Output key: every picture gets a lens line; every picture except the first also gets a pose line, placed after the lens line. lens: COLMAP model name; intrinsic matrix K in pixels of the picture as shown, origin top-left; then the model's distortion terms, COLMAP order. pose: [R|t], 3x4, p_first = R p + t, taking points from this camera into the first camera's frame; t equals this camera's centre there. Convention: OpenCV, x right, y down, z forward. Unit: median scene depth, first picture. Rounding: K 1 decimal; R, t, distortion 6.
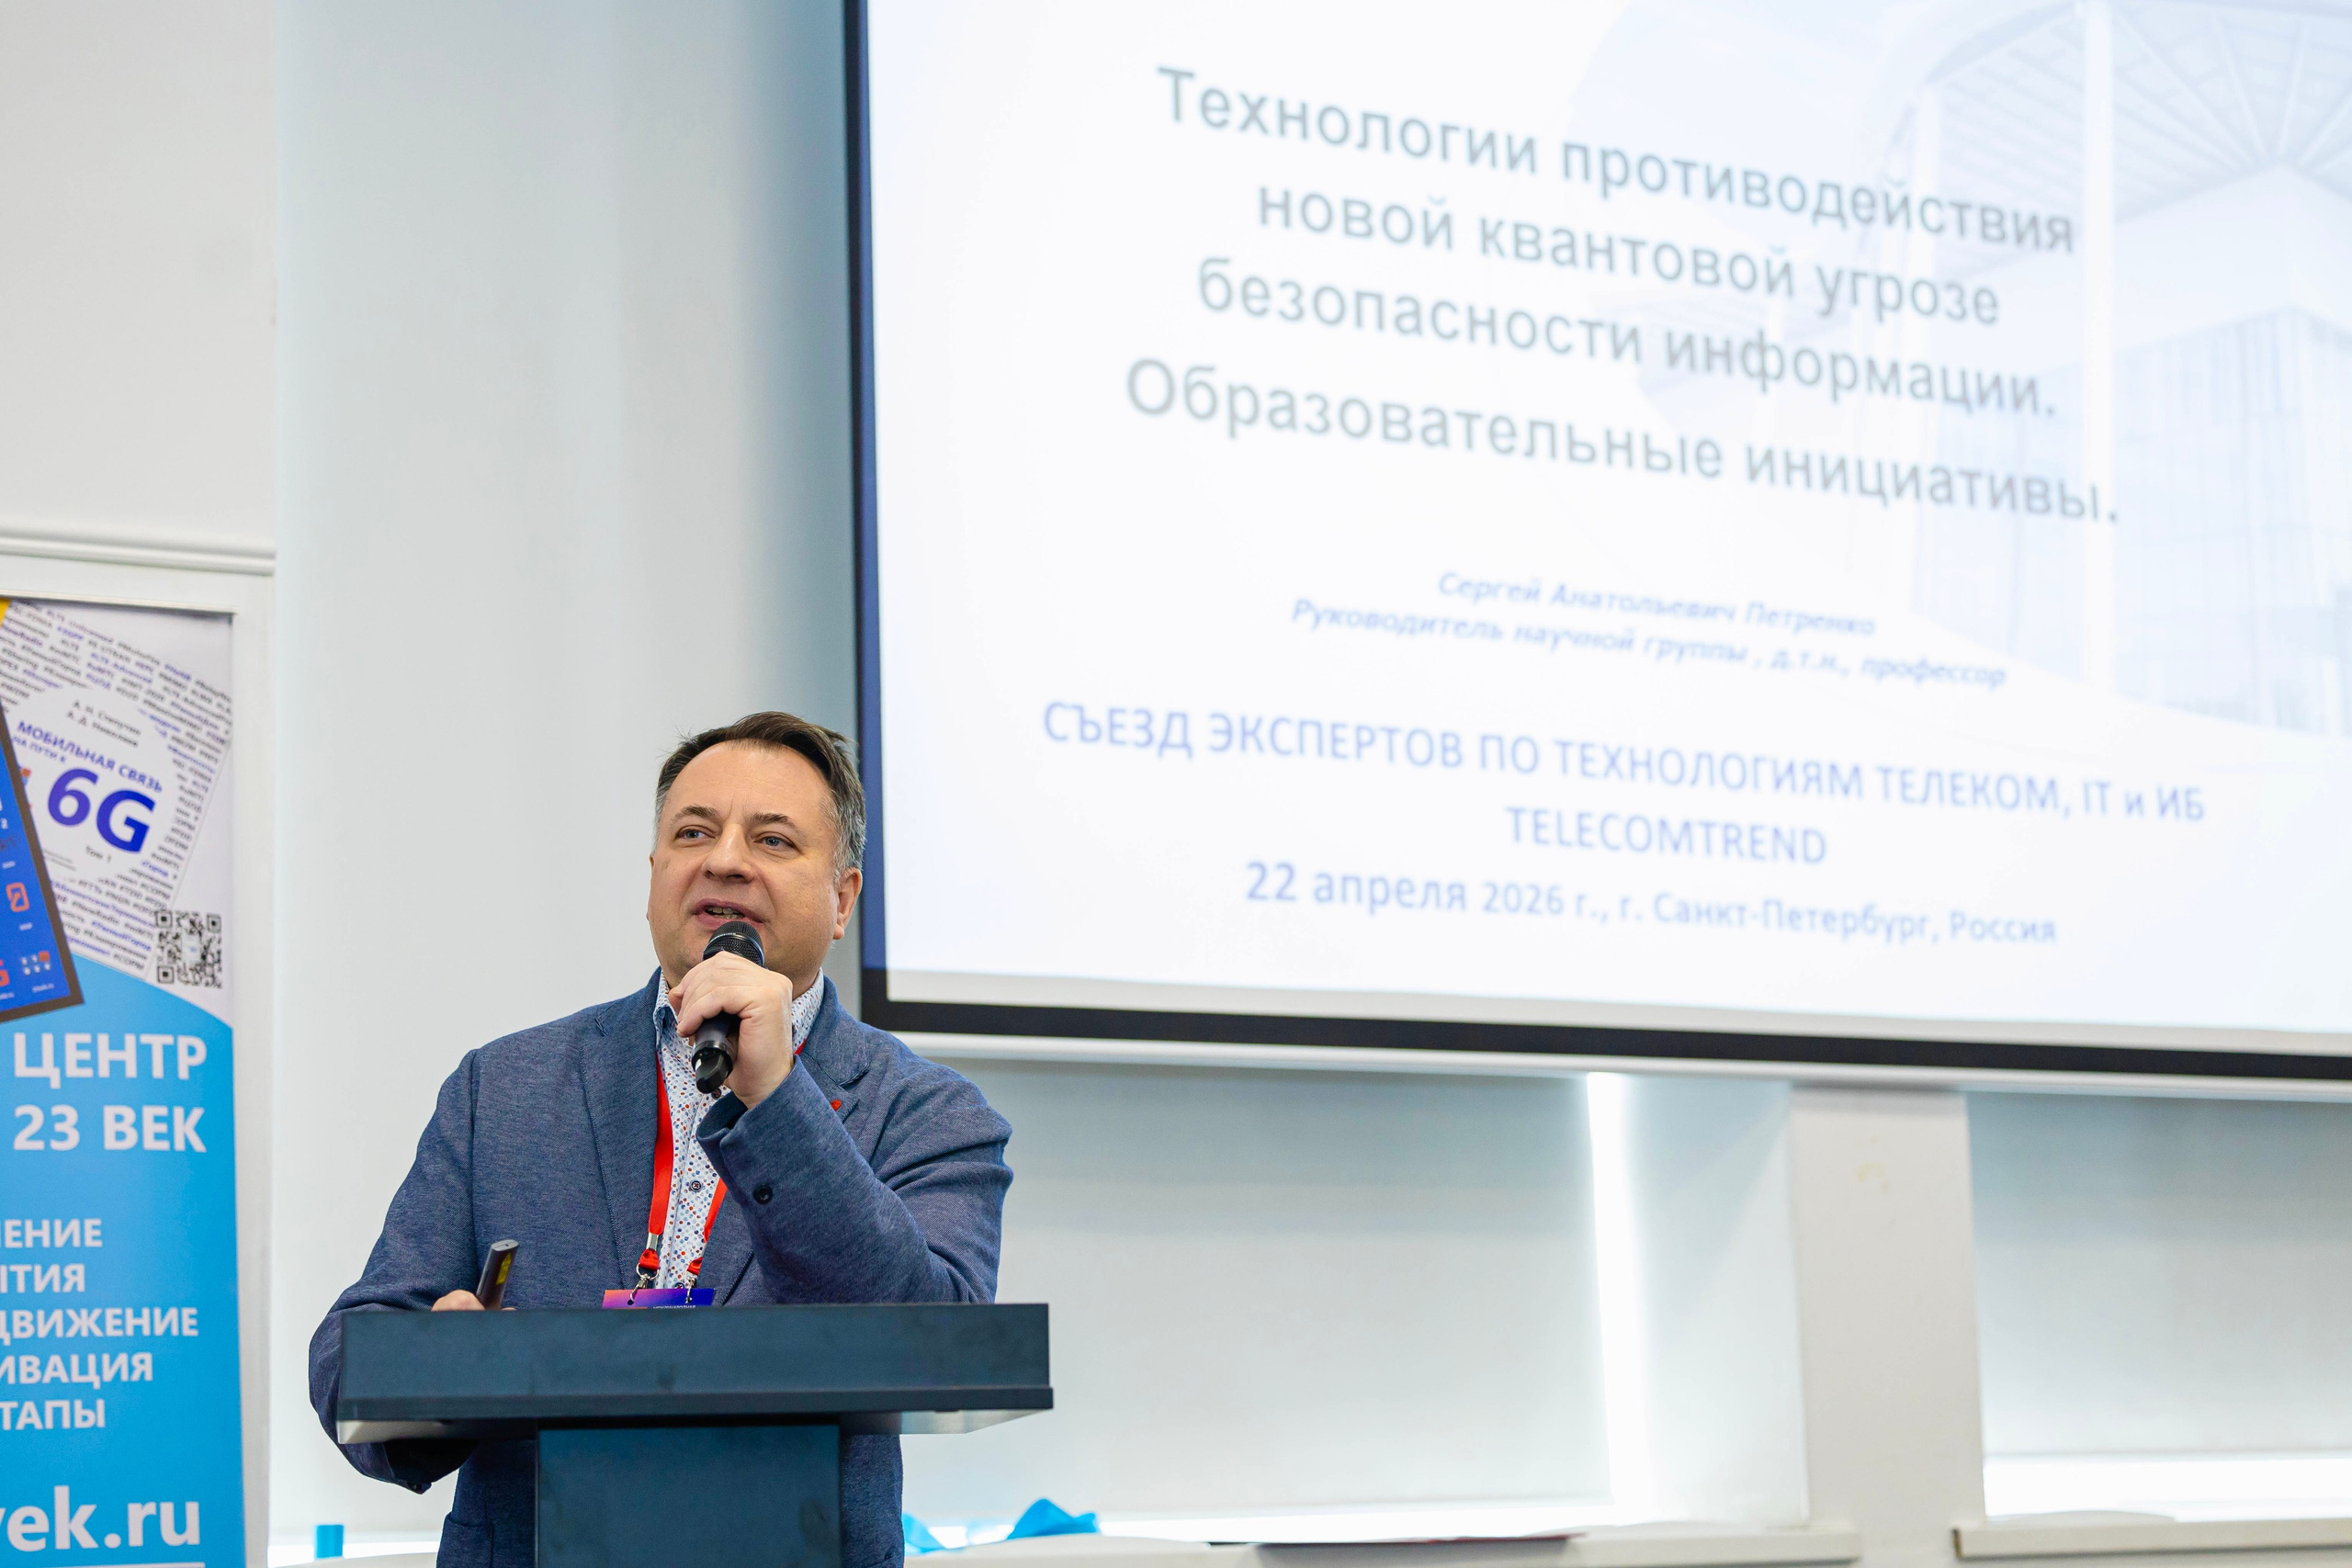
lens RADIAL K [[4543.0, 0, 1176.0], [0, 4543.0, 784.0], [0, 0, 1]] dist [-0.007907, -0.049446]
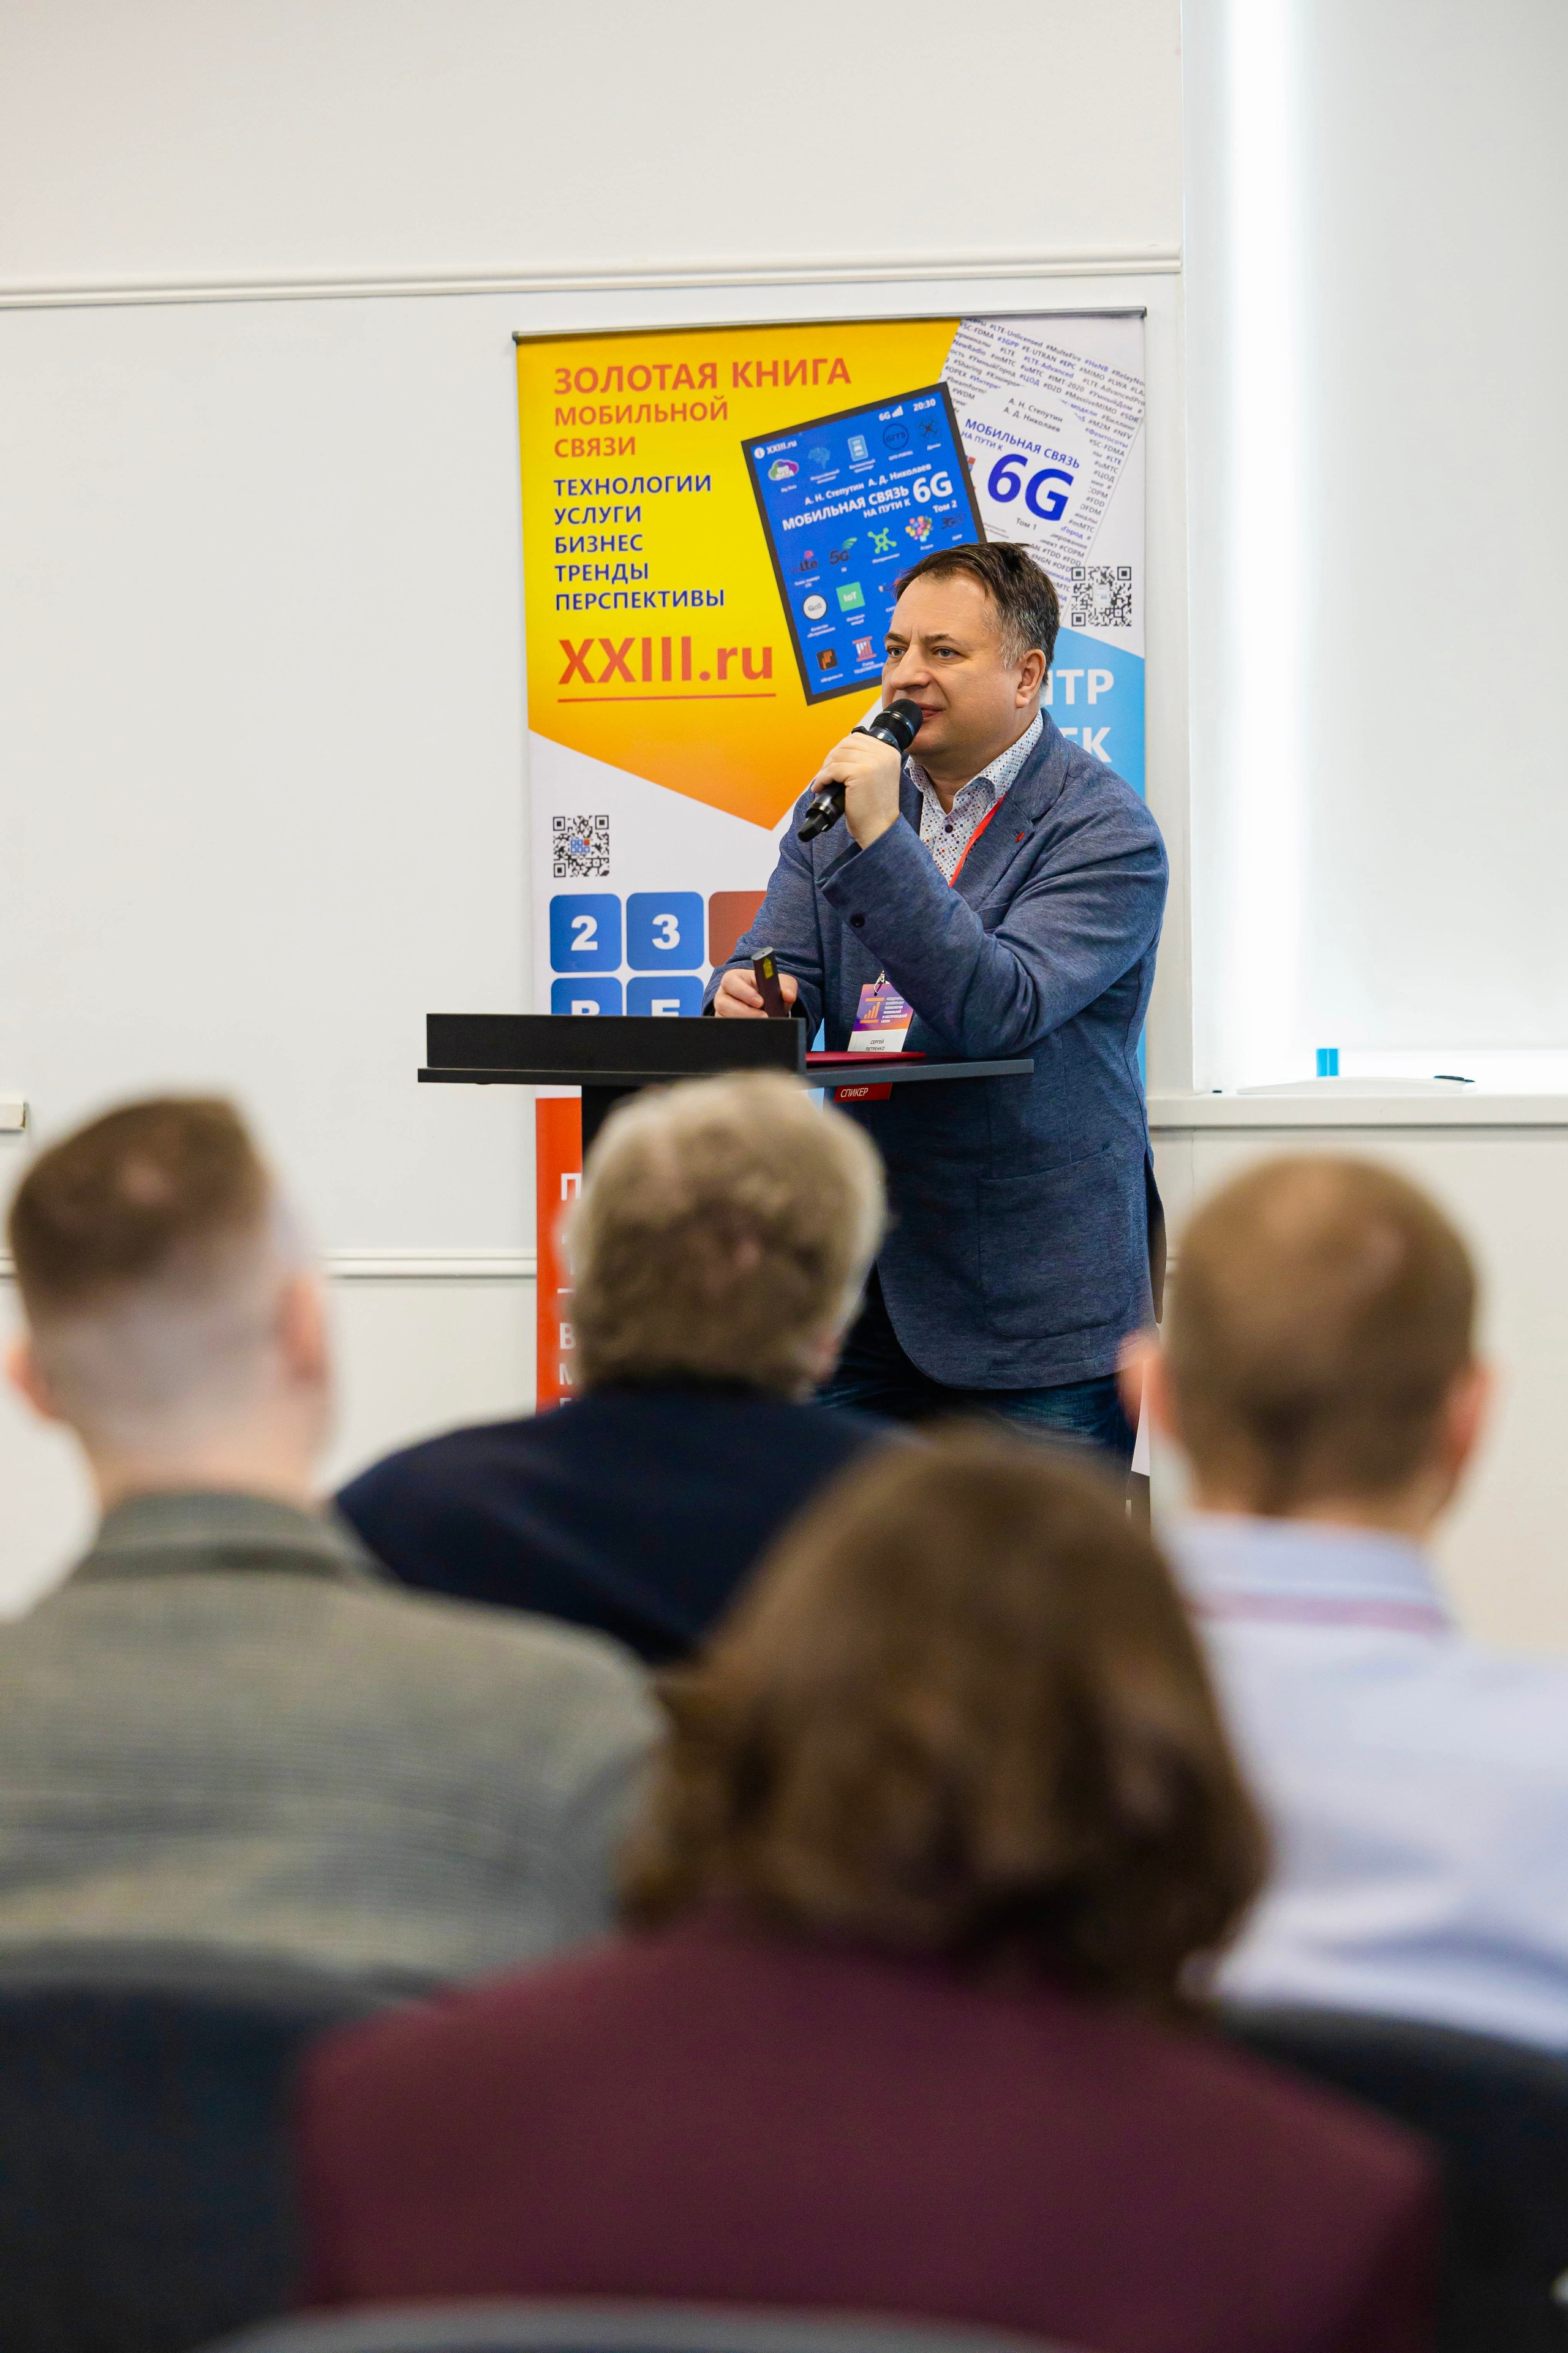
lens RADIAL K [[7782.4, 0, 784.0], [0, 7782.4, 1176.5], [0, 0, 1]] dist [-0.226376, 0.594019]
pose [[0.716908, 0.063583, -0.694263, 1.195597], [0.111511, 0.972553, 0.204219, -0.250975], [0.688192, -0.223824, 0.690141, -0.549913]]
